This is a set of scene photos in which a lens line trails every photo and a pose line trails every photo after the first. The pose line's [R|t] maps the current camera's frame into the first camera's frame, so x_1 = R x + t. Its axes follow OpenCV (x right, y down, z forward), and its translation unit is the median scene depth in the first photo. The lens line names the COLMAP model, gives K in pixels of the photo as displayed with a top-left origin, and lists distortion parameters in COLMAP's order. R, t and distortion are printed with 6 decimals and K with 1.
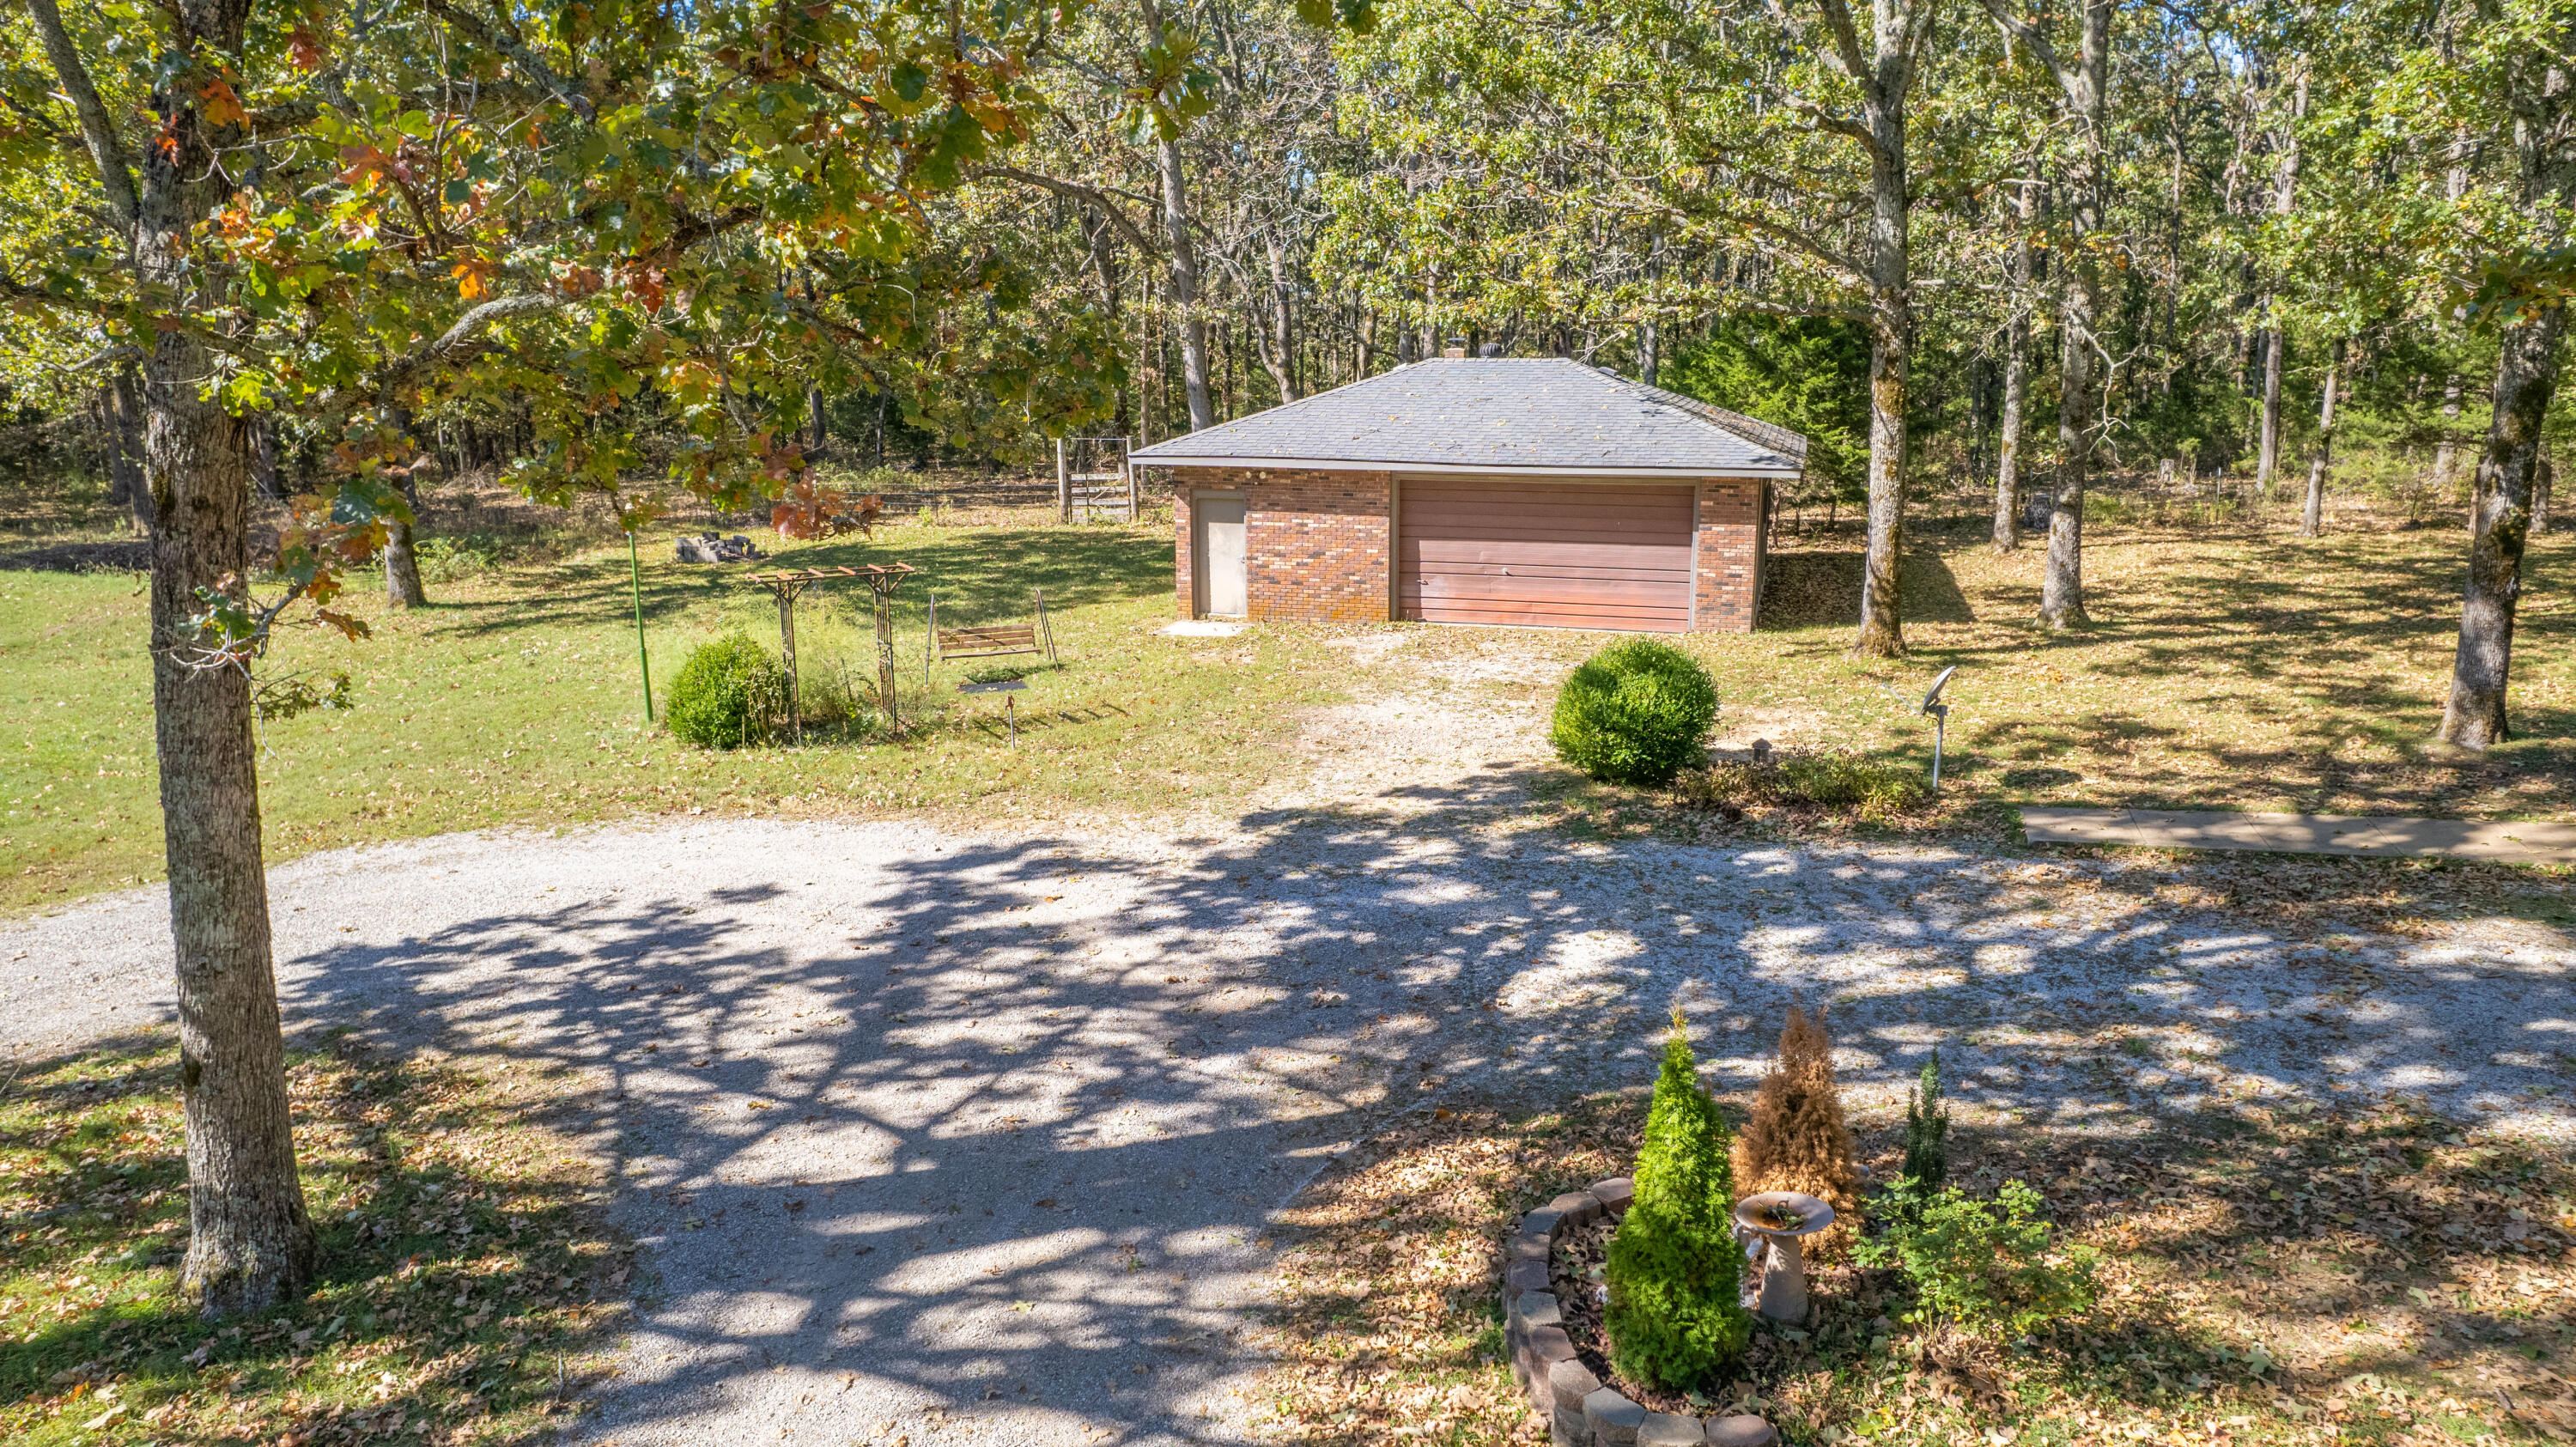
lens RADIAL K [[1647.4, 0, 1276.1], [0, 1647.4, 747.2], [0, 0, 1]] dist [-0.039657, 0.011833]
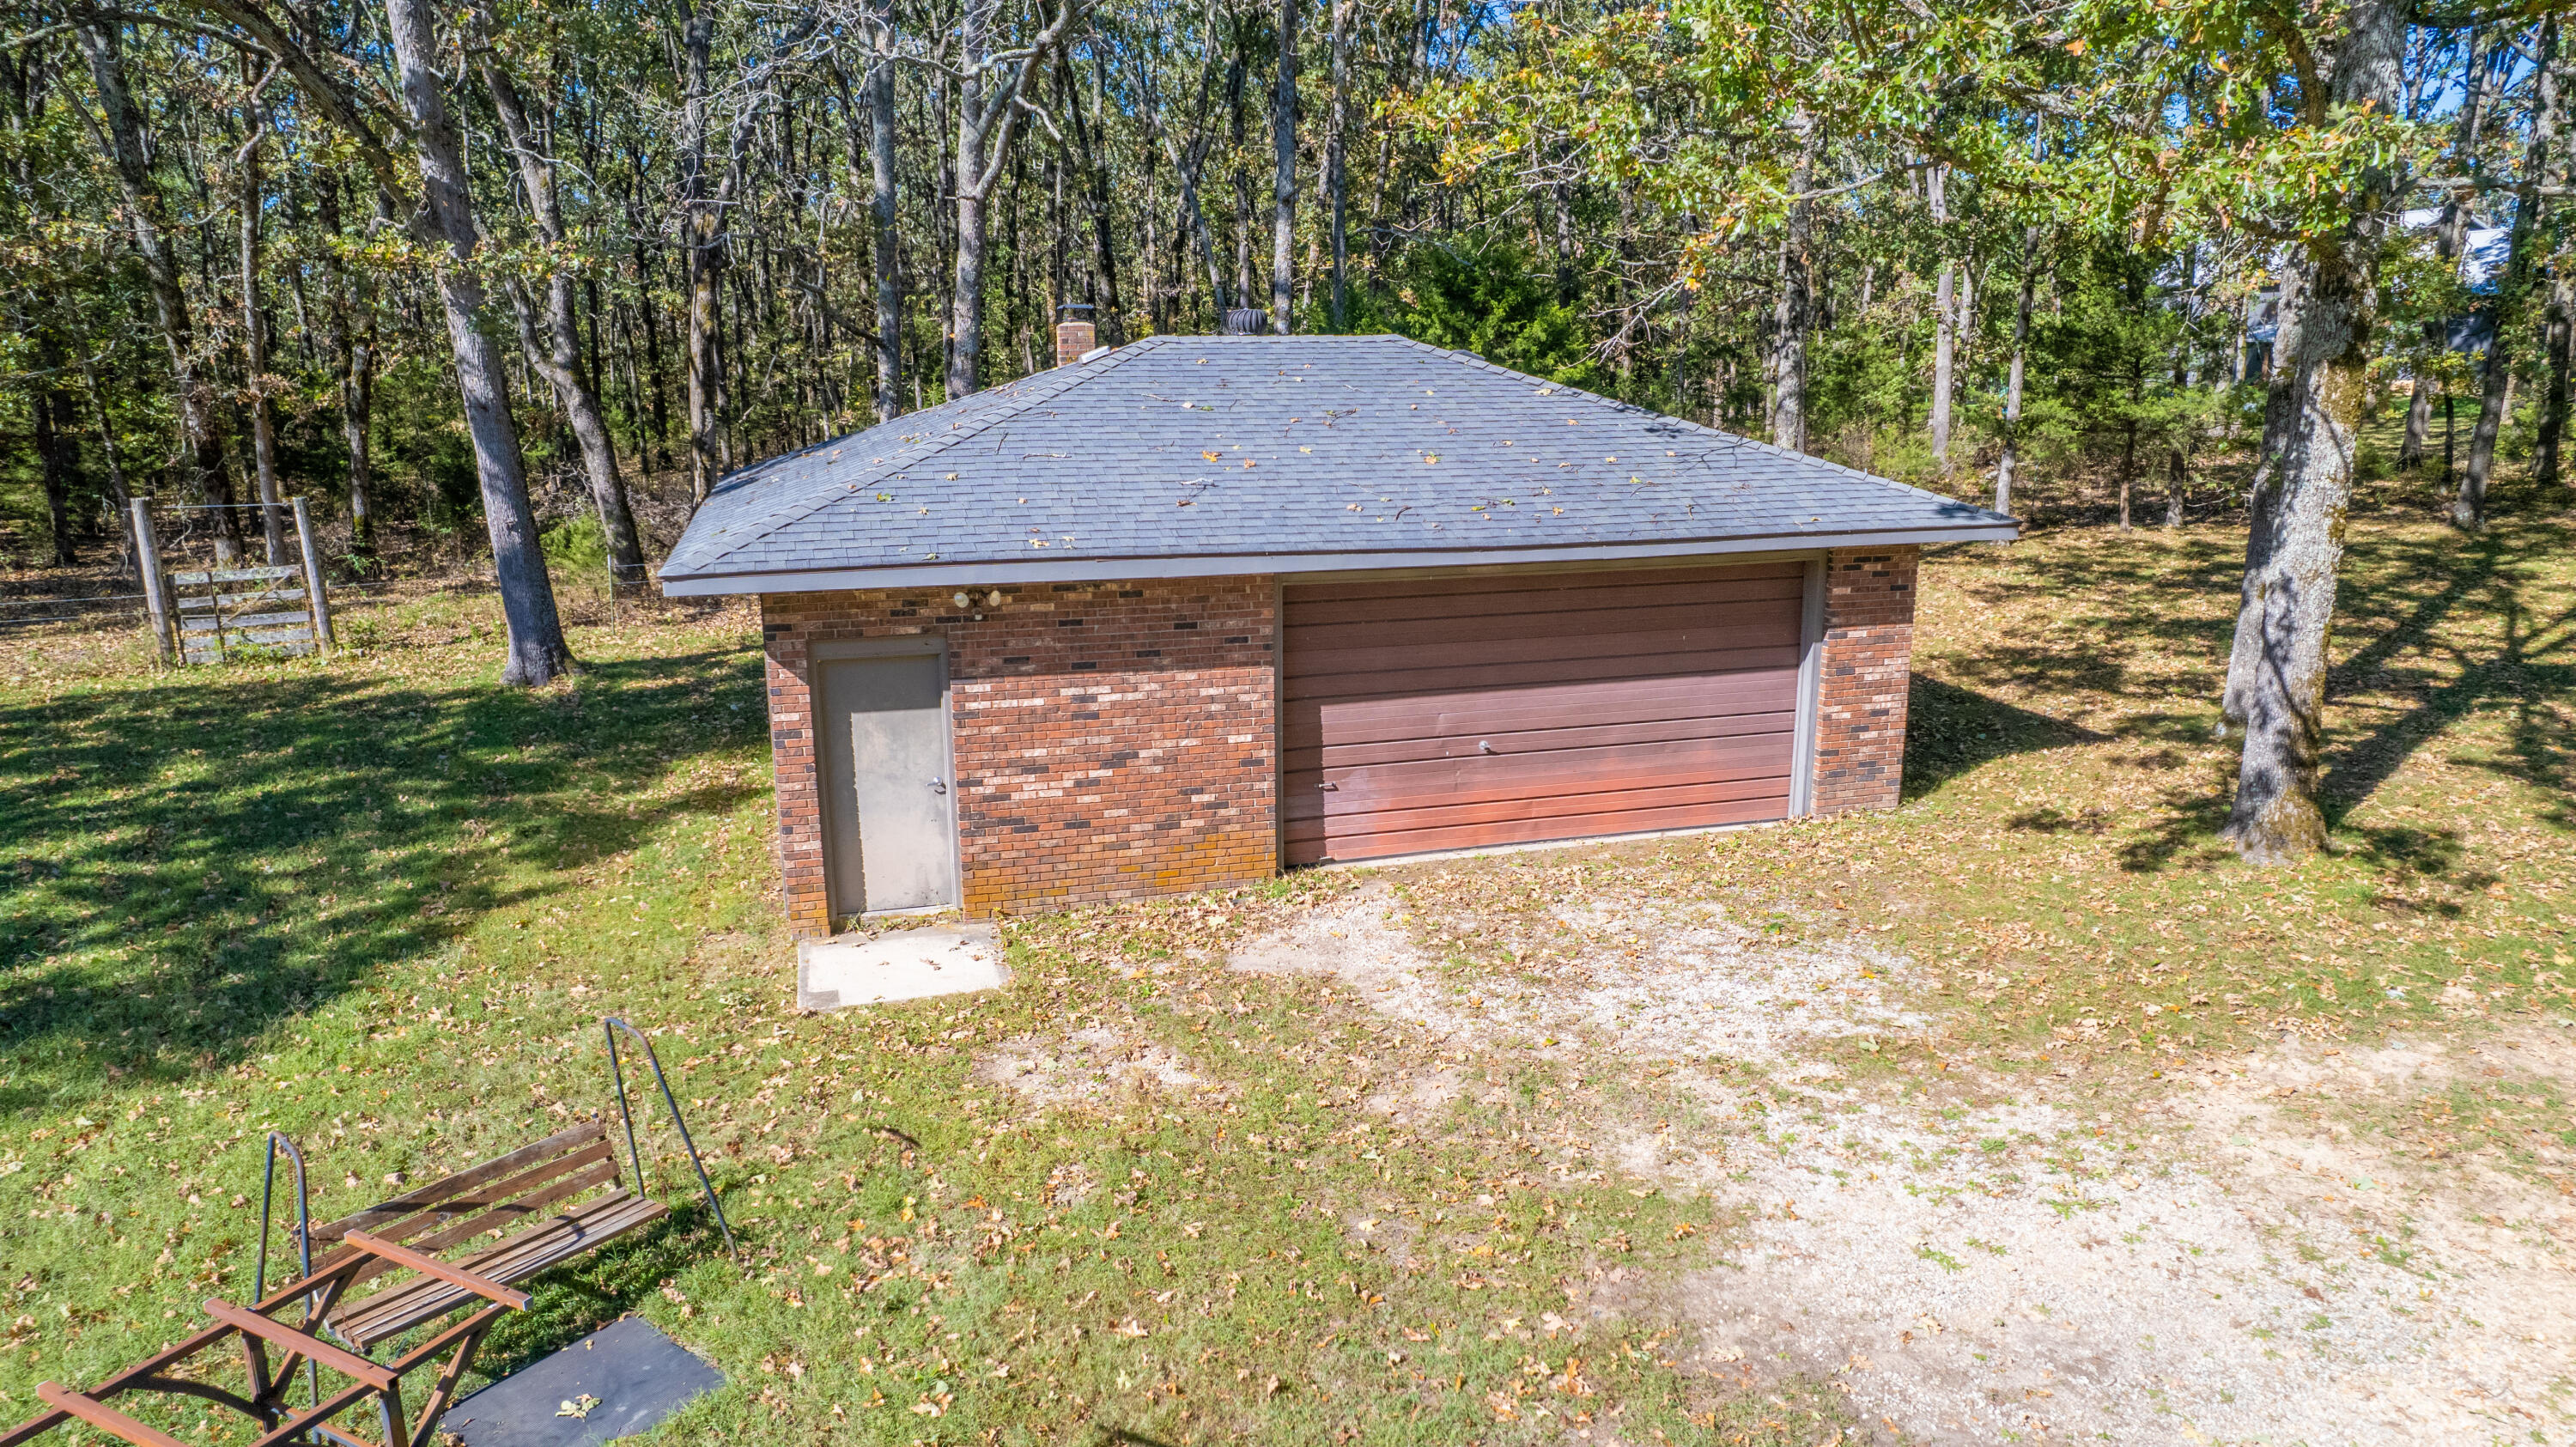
lens RADIAL K [[1647.4, 0, 1309.9], [0, 1647.4, 721.8], [0, 0, 1]] dist [-0.039657, 0.011833]
pose [[0.827950, -0.125402, 0.546601, -0.183540], [0.134798, 0.990604, 0.023084, -0.131966], [-0.544360, 0.054568, 0.837075, 0.589768]]
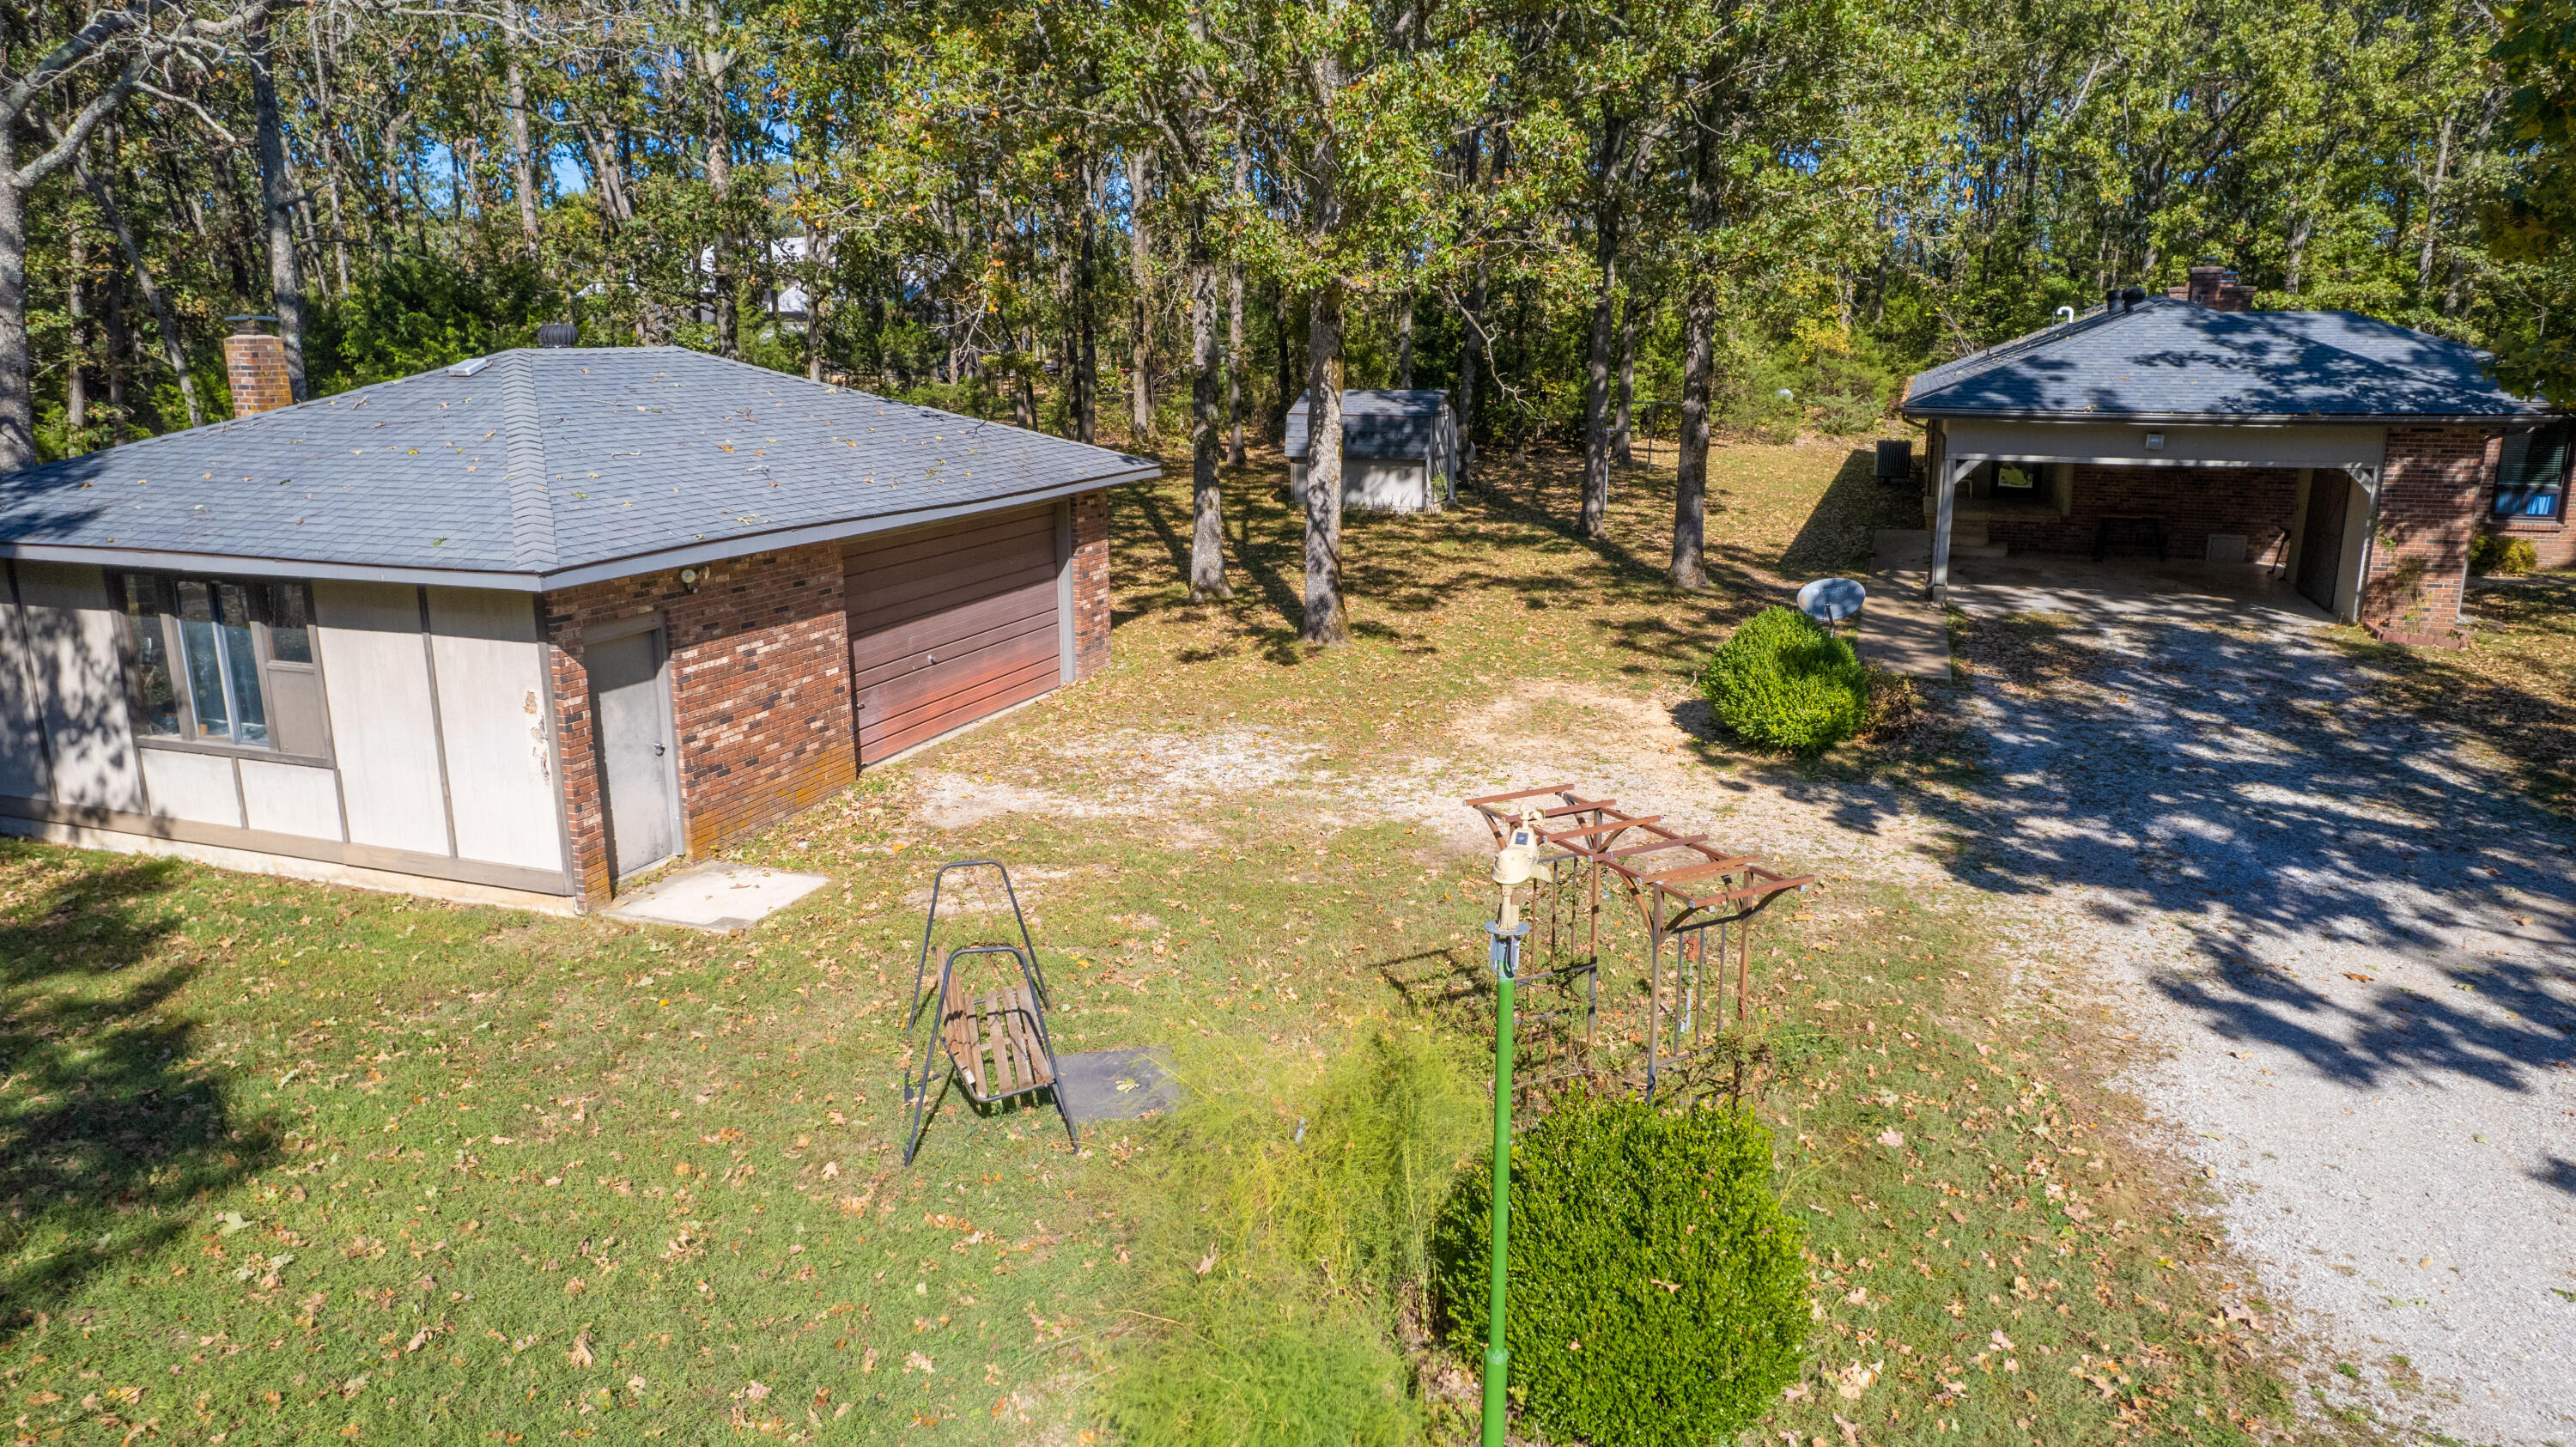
lens RADIAL K [[1647.4, 0, 1288.1], [0, 1647.4, 726.8], [0, 0, 1]] dist [-0.039657, 0.011833]
pose [[0.033848, -0.223439, 0.974130, -0.510512], [0.243030, 0.947272, 0.208834, -0.183121], [-0.969428, 0.229674, 0.086366, 0.794390]]
